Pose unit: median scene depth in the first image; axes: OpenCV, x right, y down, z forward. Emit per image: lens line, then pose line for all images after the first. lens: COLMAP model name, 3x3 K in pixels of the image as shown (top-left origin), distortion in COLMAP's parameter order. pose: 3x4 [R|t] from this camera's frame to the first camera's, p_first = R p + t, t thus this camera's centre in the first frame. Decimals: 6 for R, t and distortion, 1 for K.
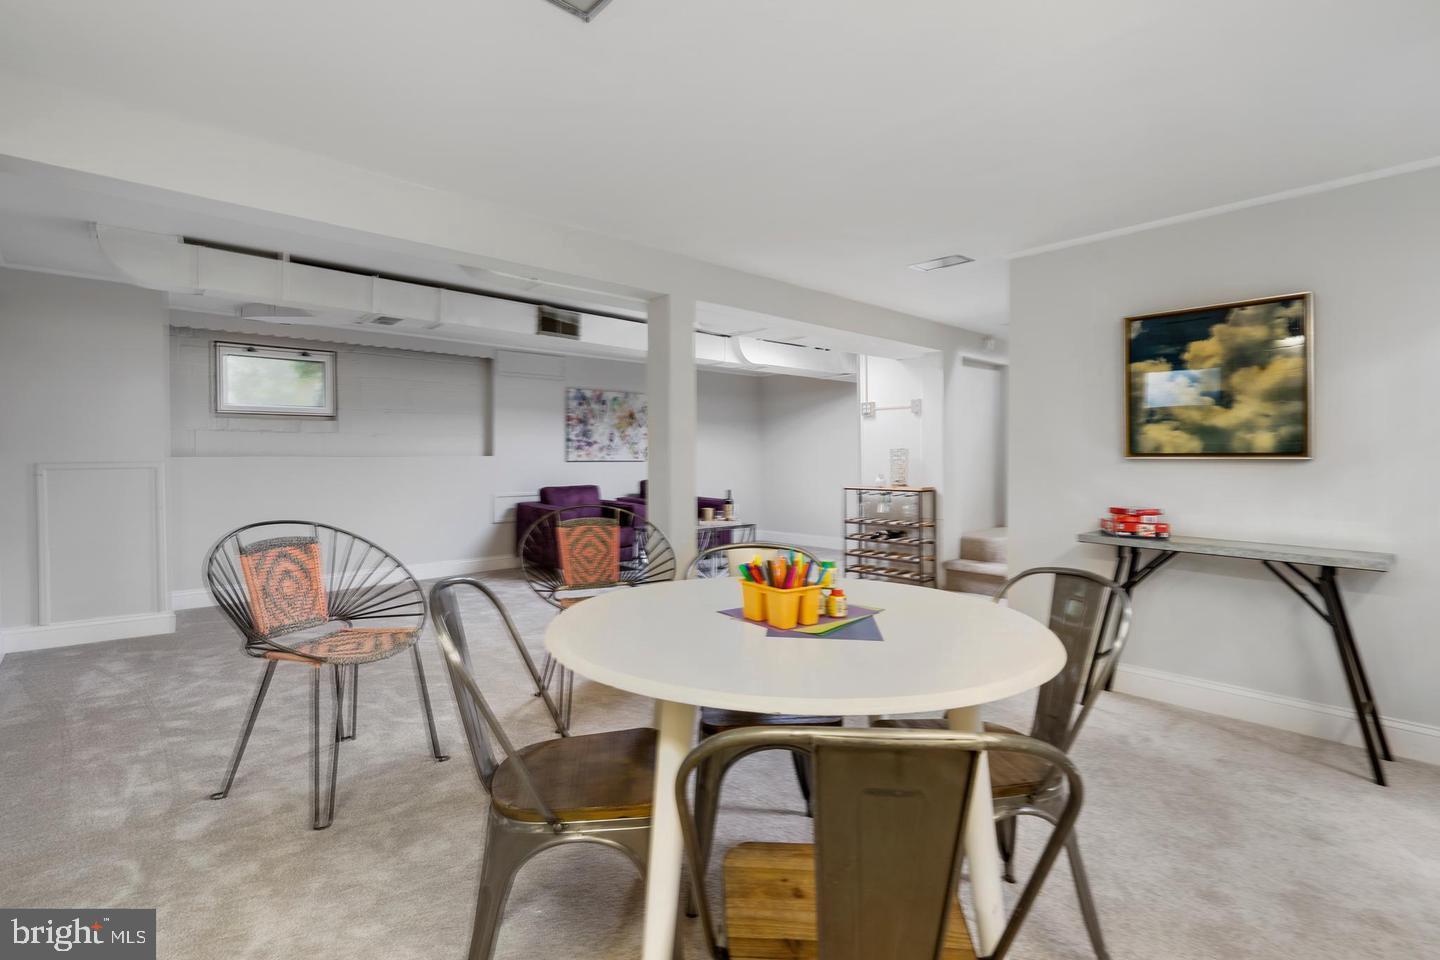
lens RADIAL K [[669.6, 0, 720.5], [0, 669.6, 469.8], [0, 0, 1]] dist [-0.001105, -0.000033]
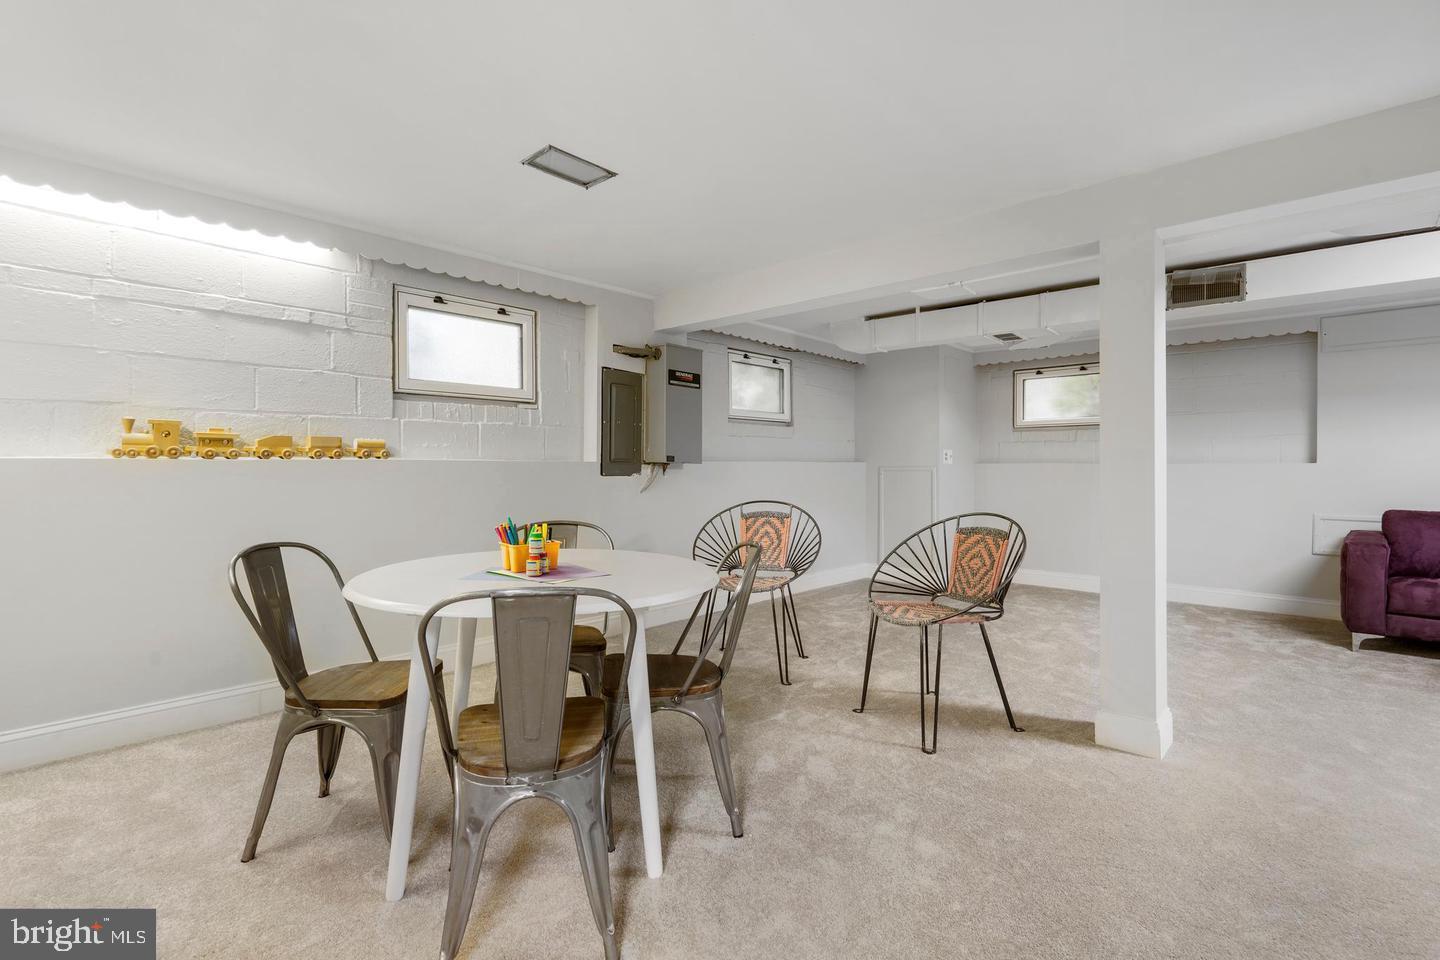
lens RADIAL K [[669.6, 0, 720.5], [0, 669.6, 469.8], [0, 0, 1]] dist [-0.001105, -0.000033]
pose [[0.059928, 0.007164, -0.998177, 0.557043], [-0.024887, 0.999674, 0.005680, -0.001725], [0.997892, 0.024501, 0.060087, 0.473563]]
